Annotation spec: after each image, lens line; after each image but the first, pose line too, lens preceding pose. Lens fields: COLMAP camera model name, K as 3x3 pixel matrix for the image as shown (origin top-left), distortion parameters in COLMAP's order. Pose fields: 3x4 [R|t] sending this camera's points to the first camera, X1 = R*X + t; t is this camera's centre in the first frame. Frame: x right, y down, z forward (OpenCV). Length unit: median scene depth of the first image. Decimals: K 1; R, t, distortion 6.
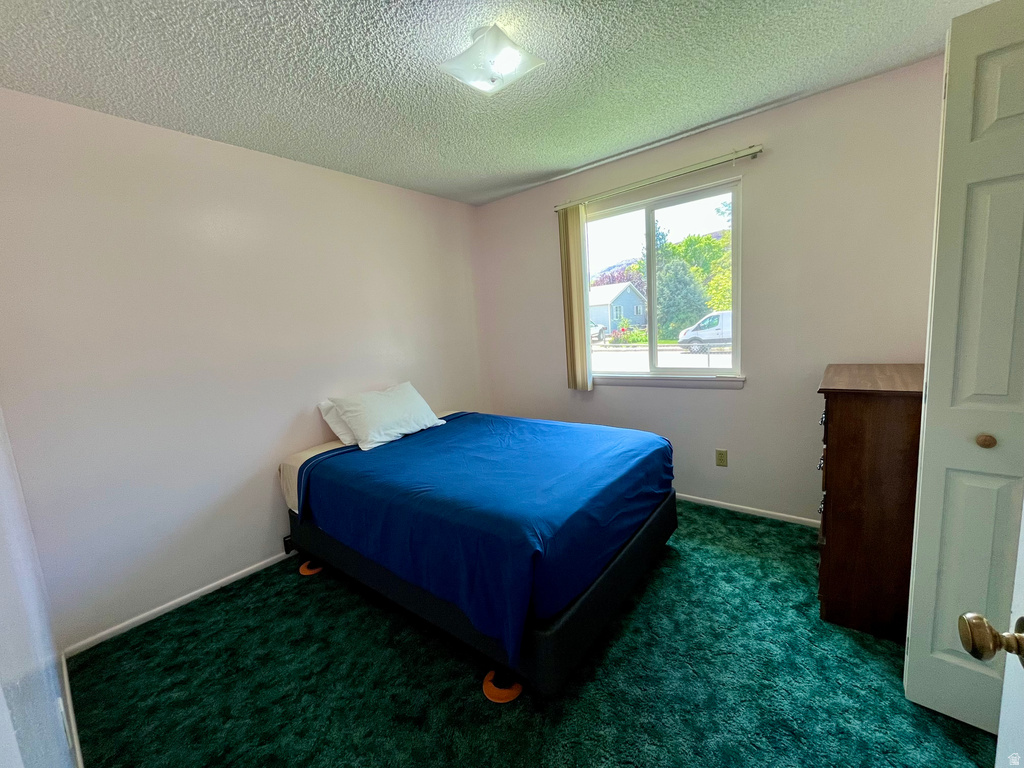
lens RADIAL K [[412.7, 0, 512.6], [0, 412.7, 382.7], [0, 0, 1]] dist [-0.001645, -0.000545]
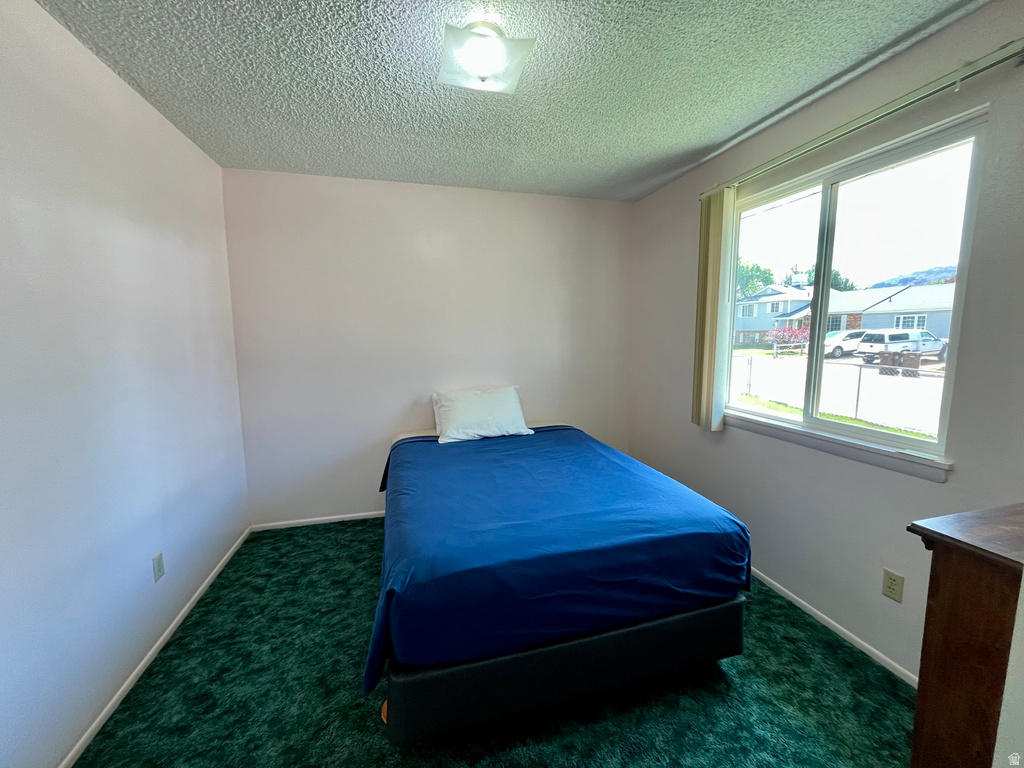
lens RADIAL K [[412.7, 0, 512.6], [0, 412.7, 382.7], [0, 0, 1]] dist [-0.001645, -0.000545]
pose [[0.807749, 0.136932, -0.573403, 0.429322], [-0.132369, 0.989942, 0.049936, -0.080622], [0.574473, 0.035565, 0.817750, 0.210842]]
